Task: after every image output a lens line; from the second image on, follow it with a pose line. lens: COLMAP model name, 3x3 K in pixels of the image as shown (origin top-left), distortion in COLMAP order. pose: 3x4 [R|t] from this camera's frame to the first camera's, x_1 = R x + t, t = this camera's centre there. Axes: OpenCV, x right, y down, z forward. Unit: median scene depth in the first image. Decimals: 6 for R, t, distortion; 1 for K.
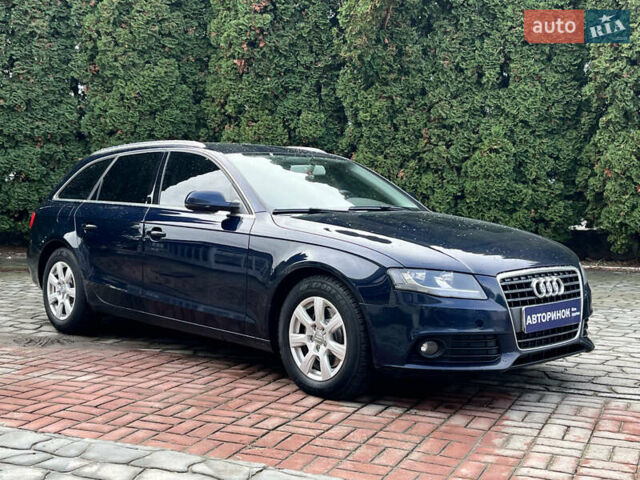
lens RADIAL K [[856.6, 0, 320.0], [0, 856.6, 240.0], [0, 0, 1]] dist [0.027887, -0.071602]
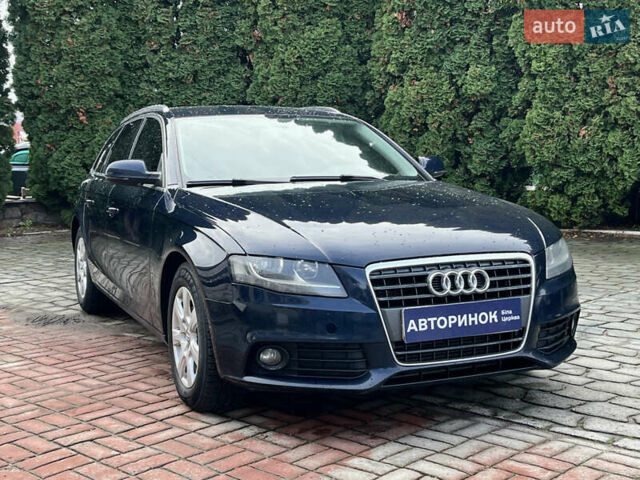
lens RADIAL K [[875.7, 0, 300.2], [0, 875.7, 238.7], [0, 0, 1]] dist [0.154304, -0.637830]
pose [[0.938479, 0.006189, -0.345280, 0.135696], [0.005981, 0.999398, 0.034172, -0.003238], [0.345284, -0.034135, 0.937877, 0.079908]]
